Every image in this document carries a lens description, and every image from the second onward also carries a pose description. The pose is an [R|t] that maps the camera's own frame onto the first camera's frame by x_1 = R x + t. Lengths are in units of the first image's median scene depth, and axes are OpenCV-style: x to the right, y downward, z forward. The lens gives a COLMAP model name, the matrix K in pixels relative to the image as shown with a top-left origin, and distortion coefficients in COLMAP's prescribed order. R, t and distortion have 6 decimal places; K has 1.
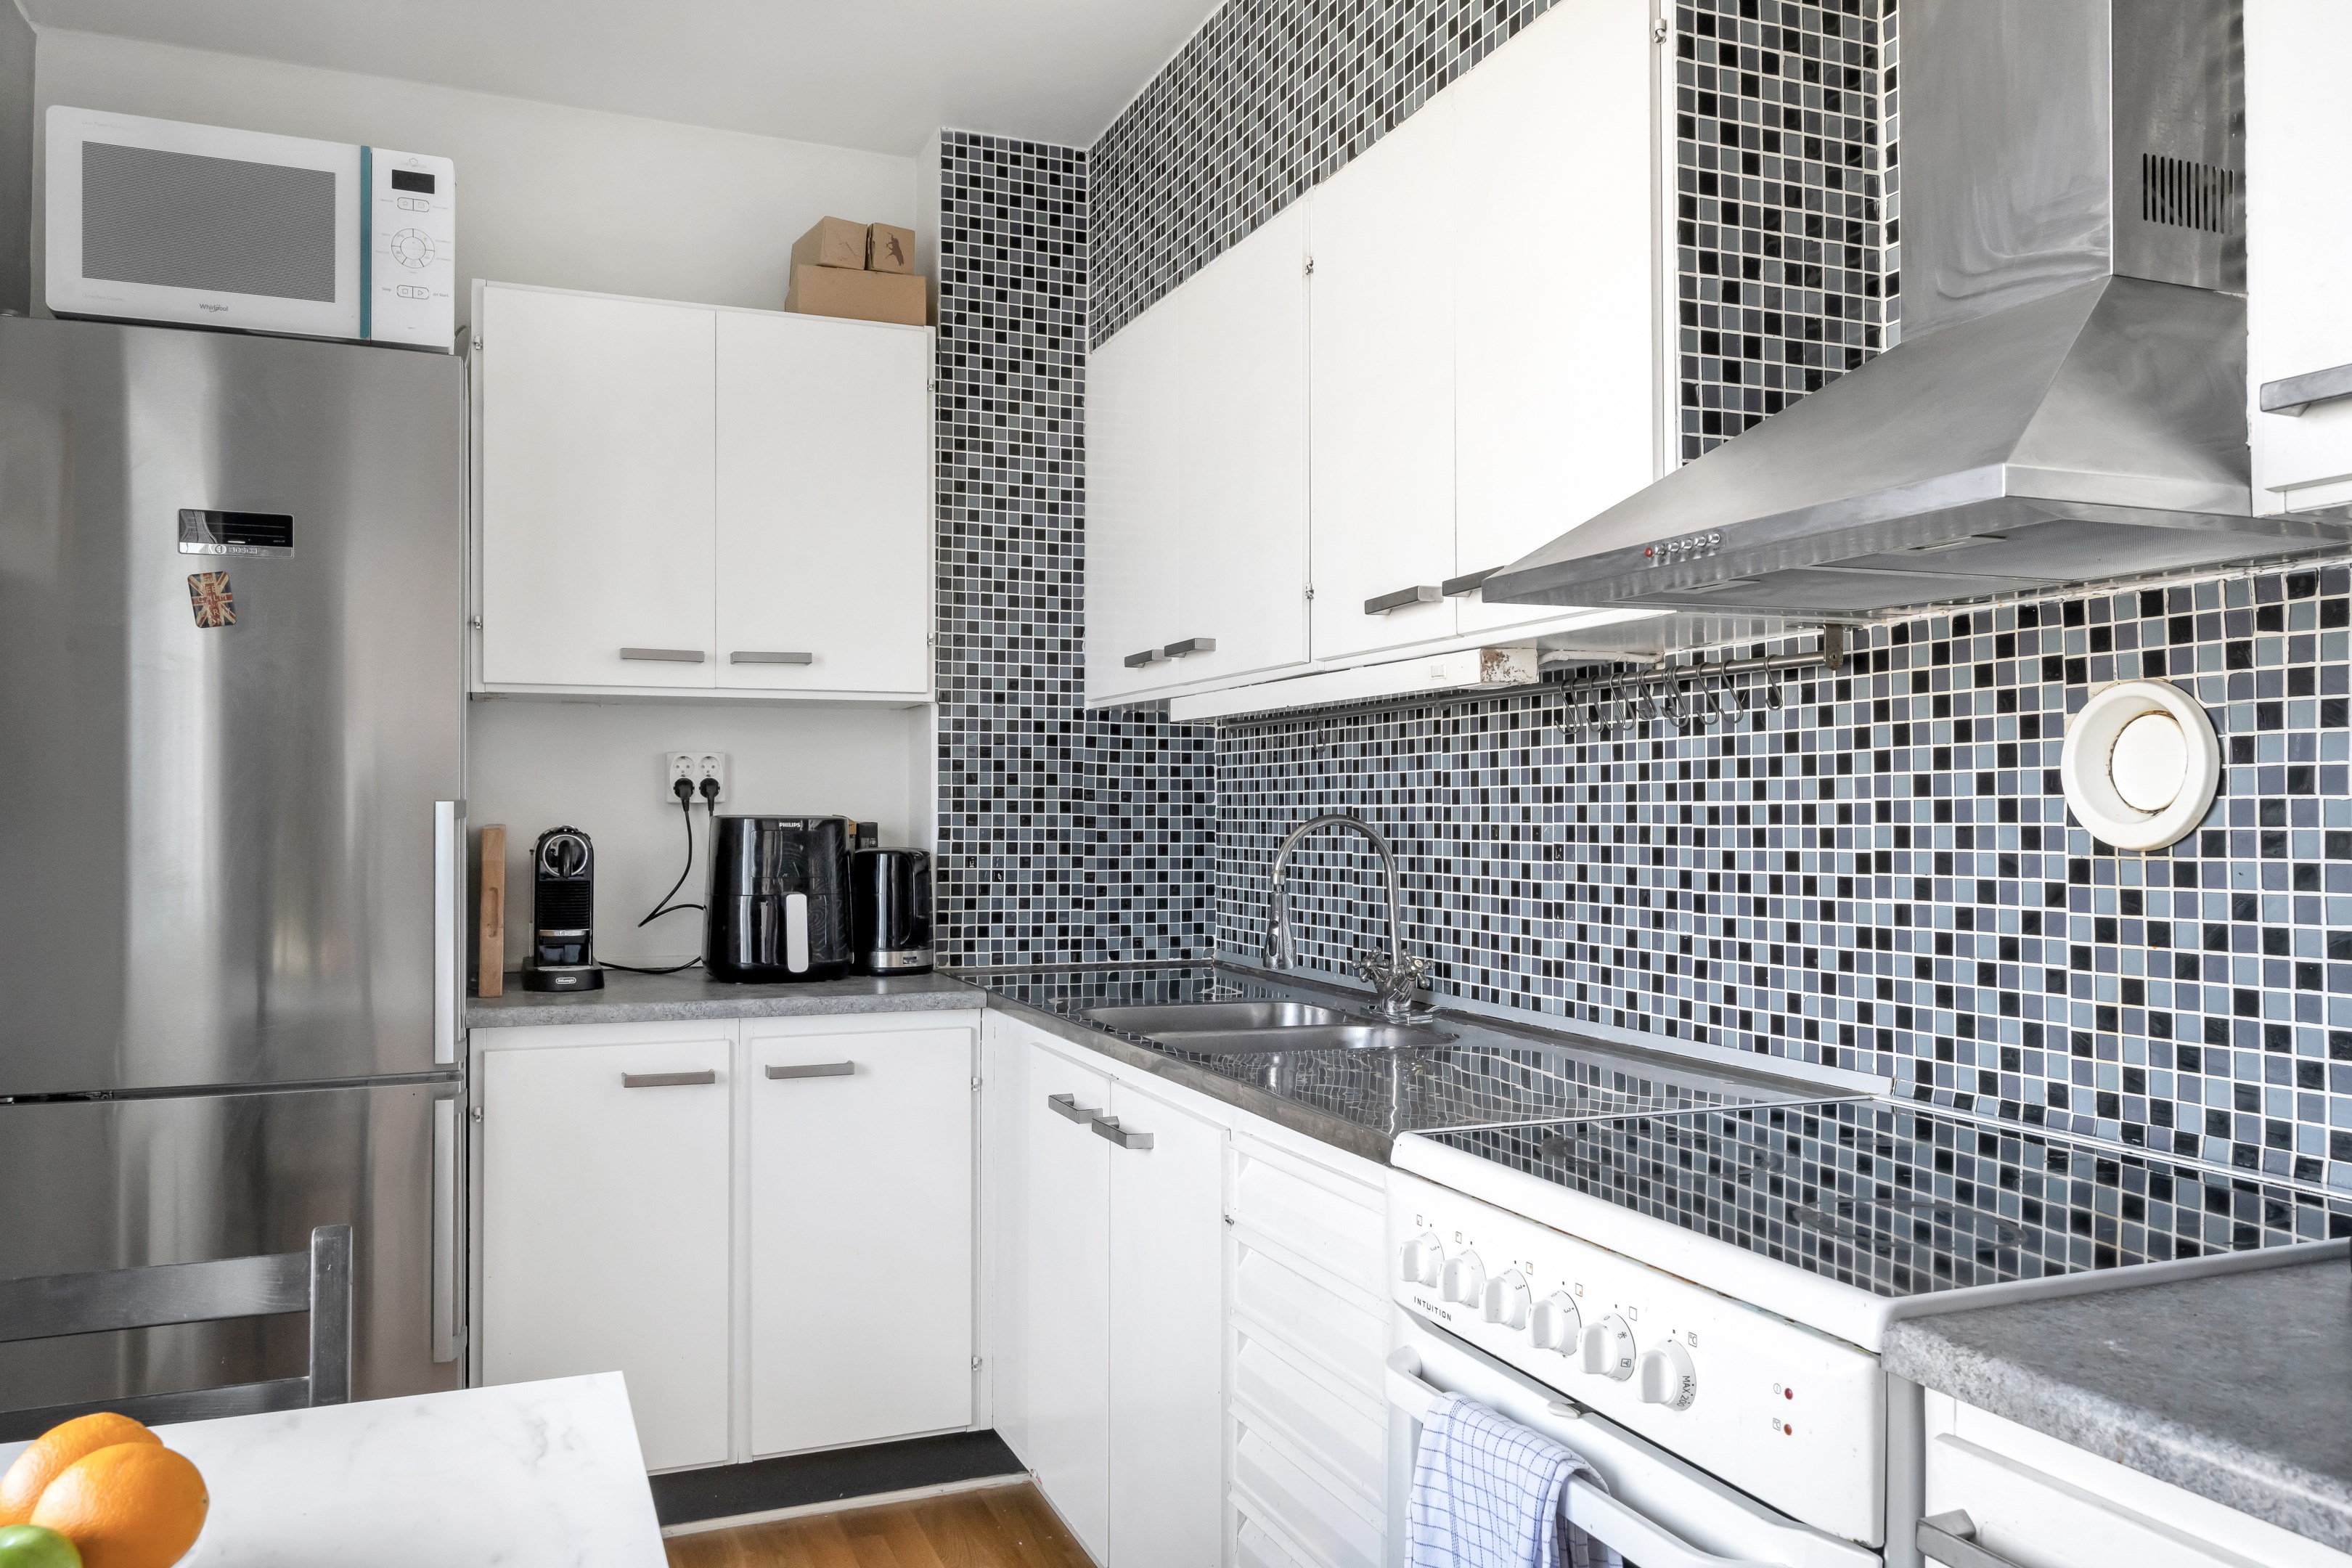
lens RADIAL K [[1696.7, 0, 1173.9], [0, 1696.7, 796.6], [0, 0, 1]] dist [-0.007747, 0.003346]
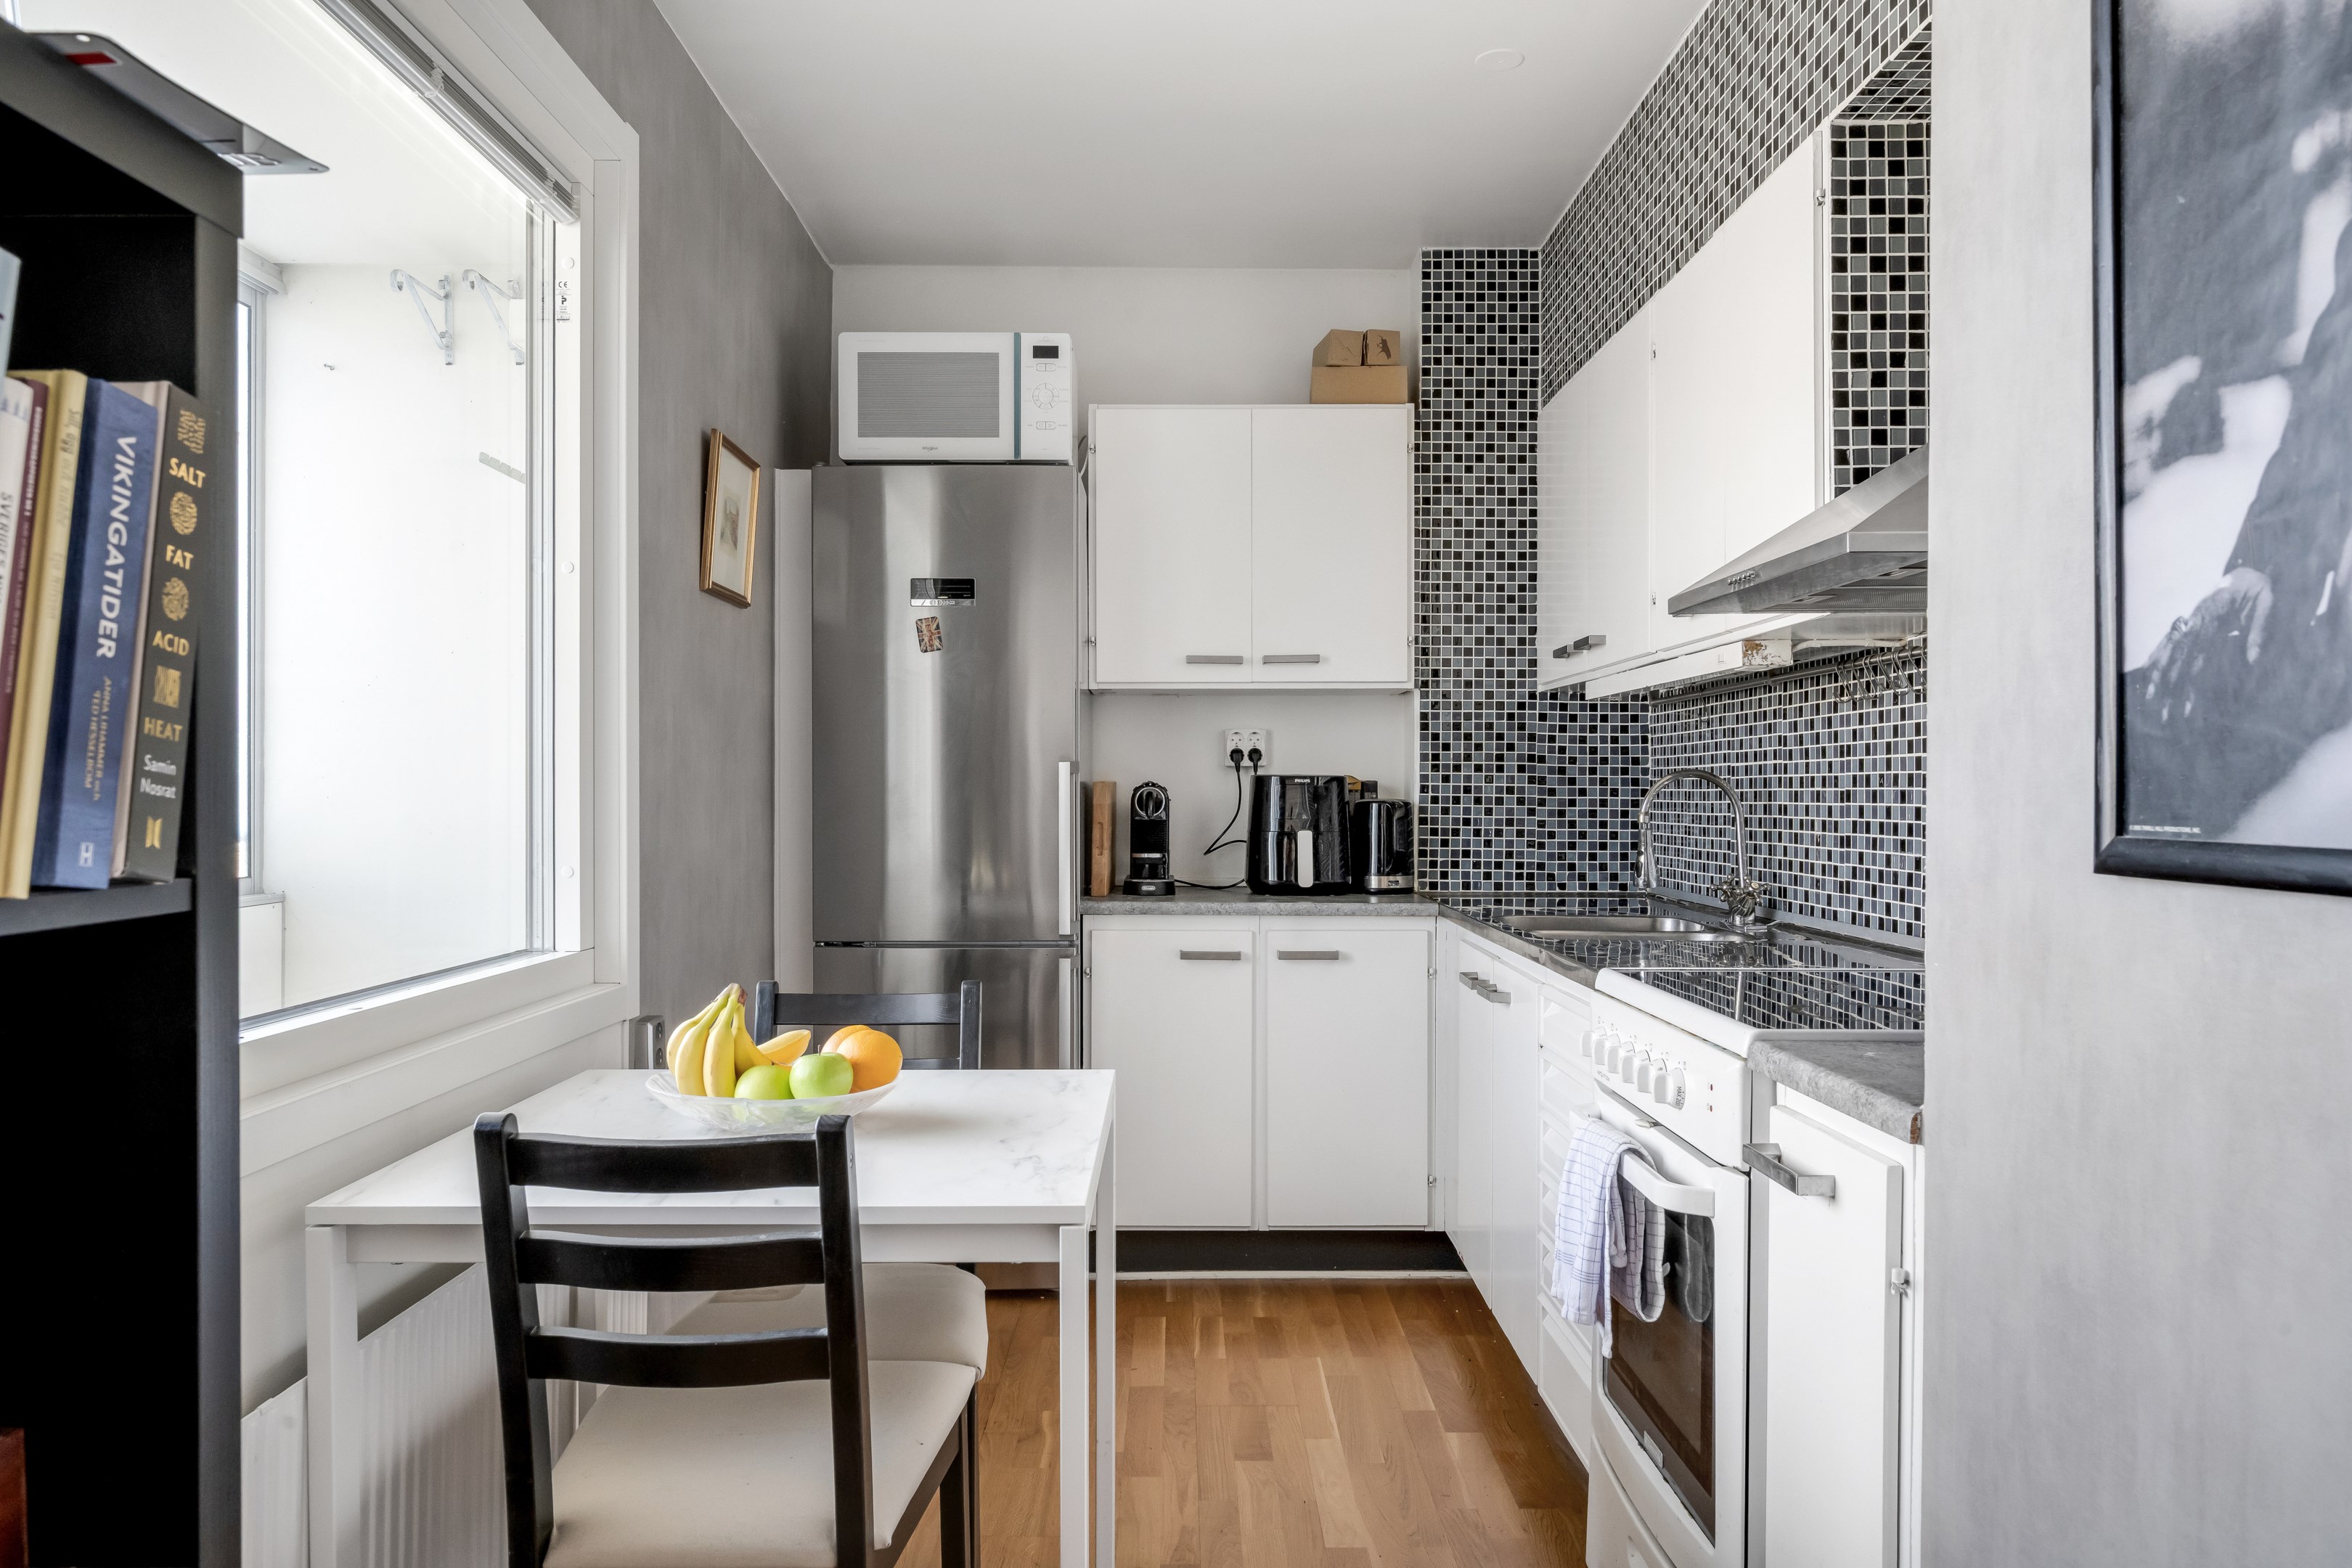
lens RADIAL K [[1639.7, 0, 1174.3], [0, 1639.7, 794.3], [0, 0, 1]] dist [0.006793, -0.000211]
pose [[0.925892, 0.001821, -0.377784, 0.193566], [0.001654, 0.999959, 0.008874, 0.016993], [0.377784, -0.008841, 0.925851, -0.289881]]
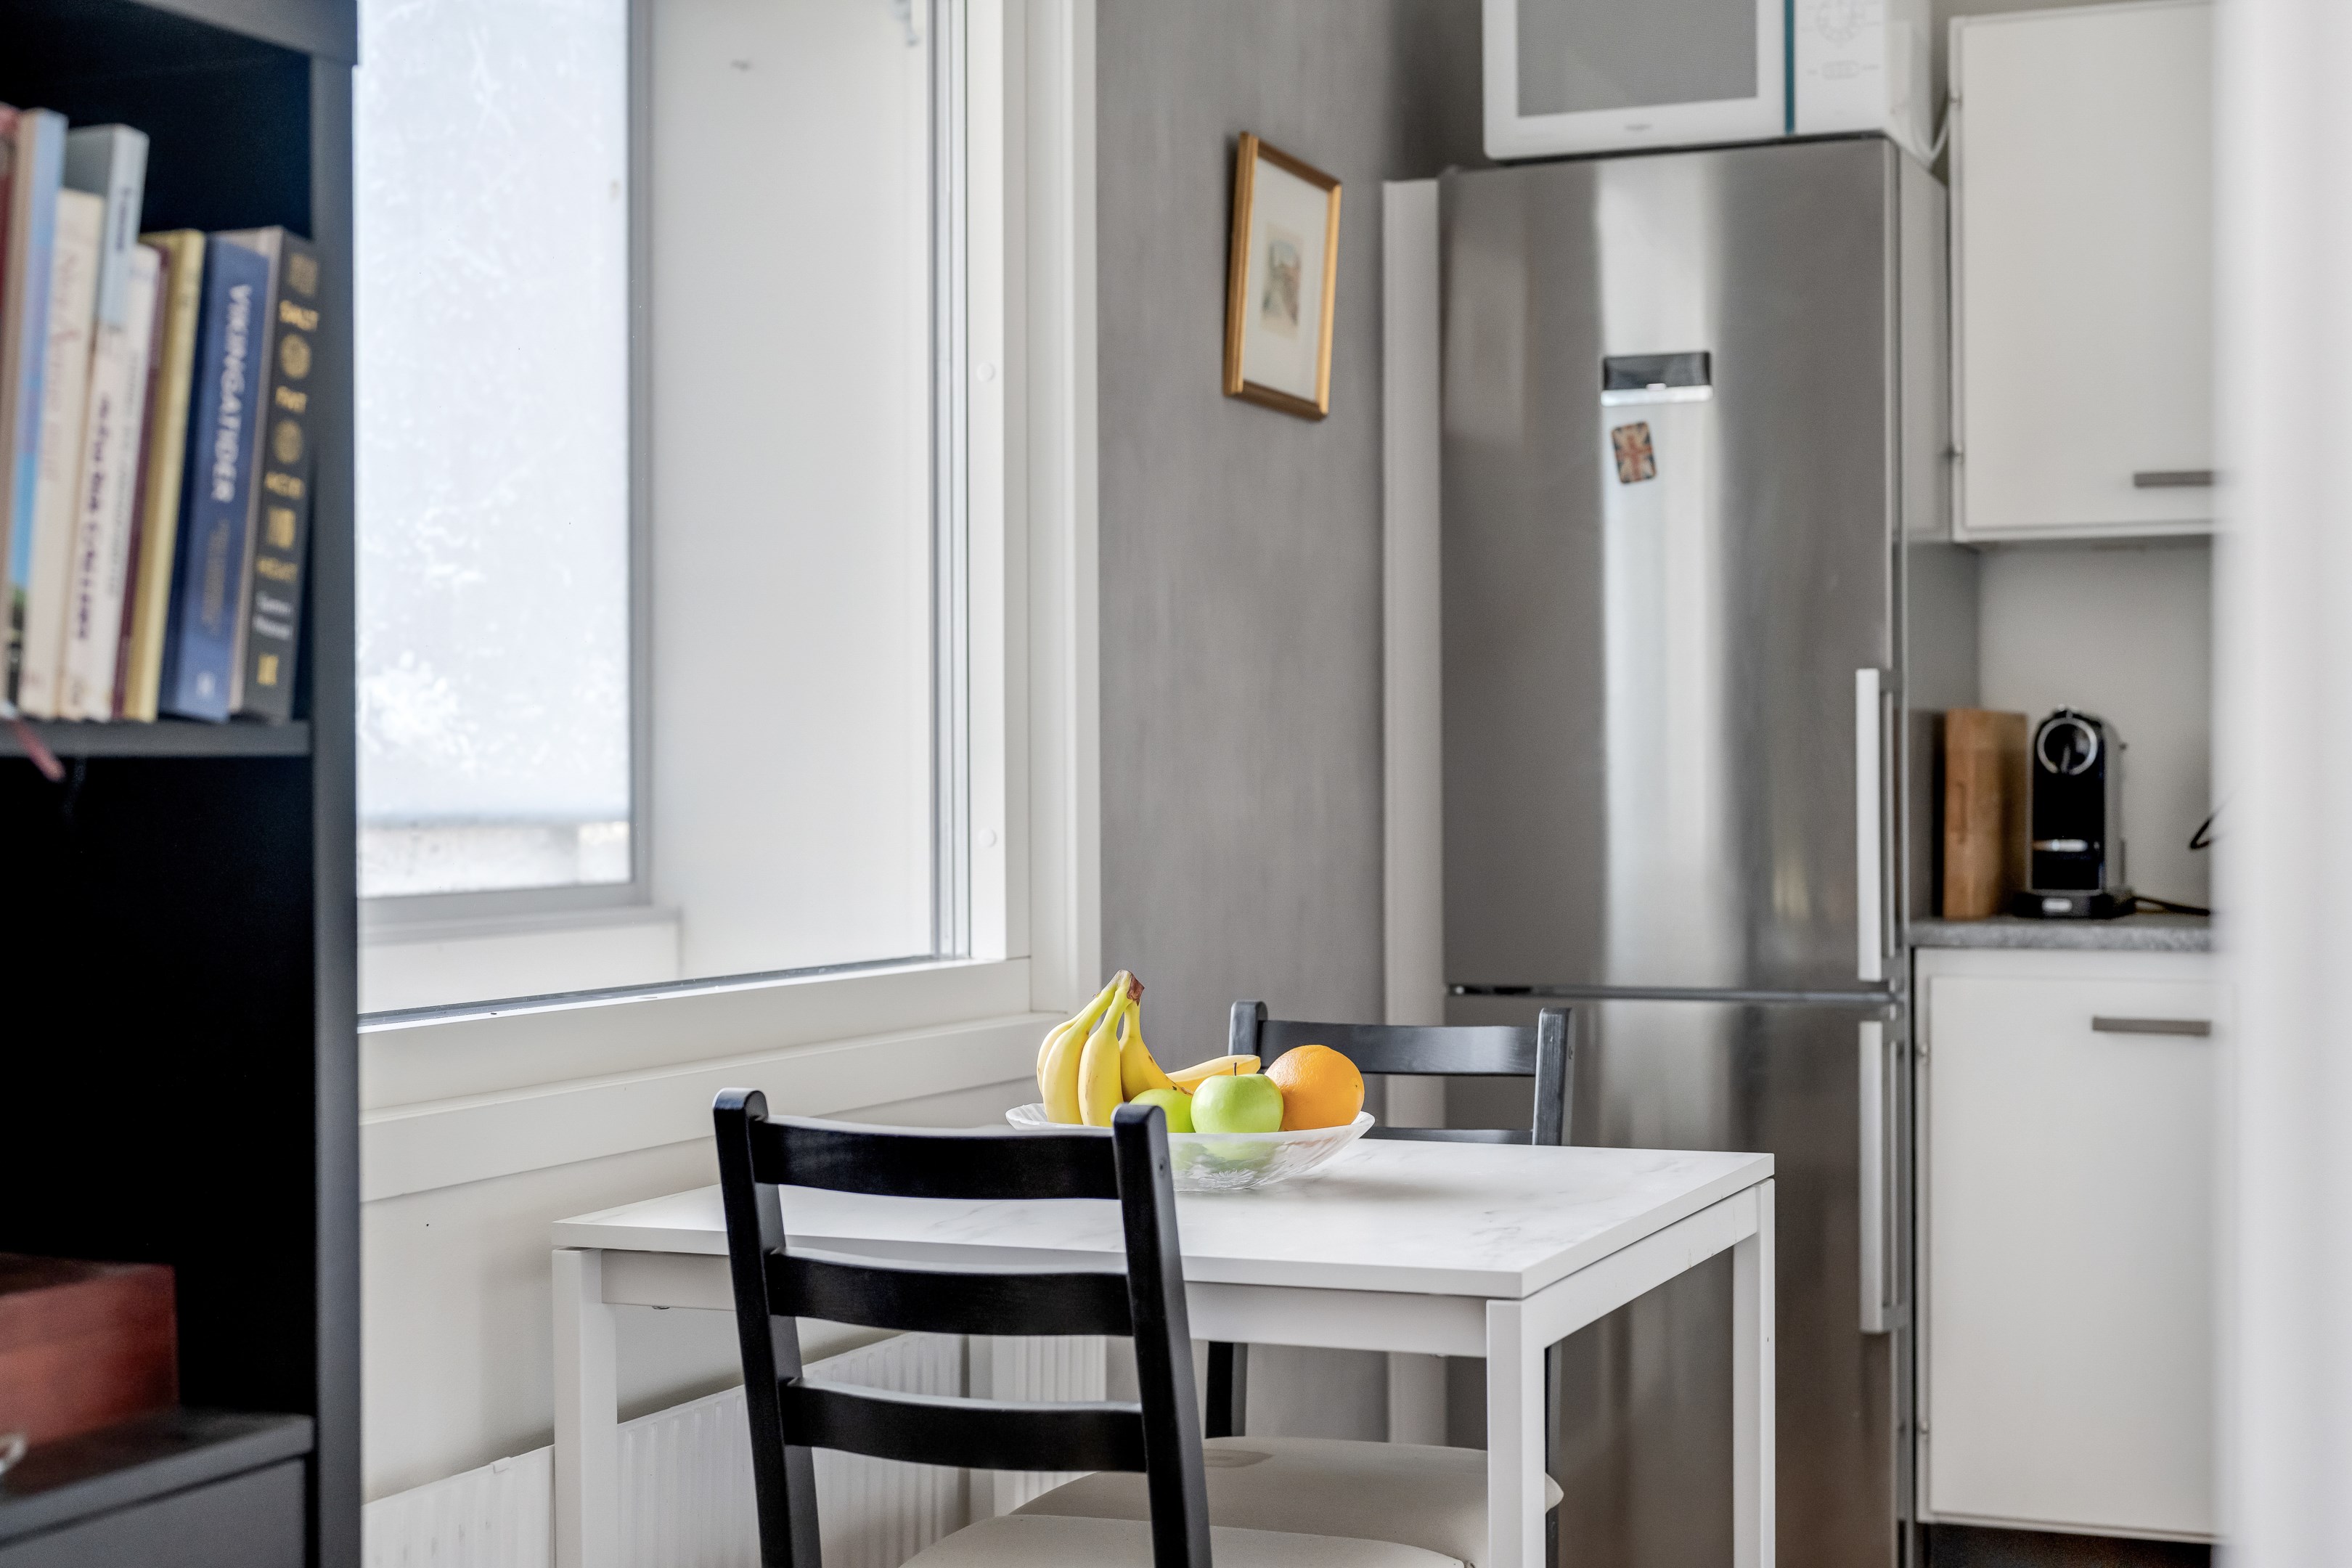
lens RADIAL K [[3454.3, 0, 1176.8], [0, 3454.3, 778.1], [0, 0, 1]] dist [0.008945, 0.000000]
pose [[0.709977, -0.004094, -0.704213, 0.485867], [0.006710, 0.999977, 0.000952, 0.047339], [0.704193, -0.005401, 0.709988, -0.422813]]
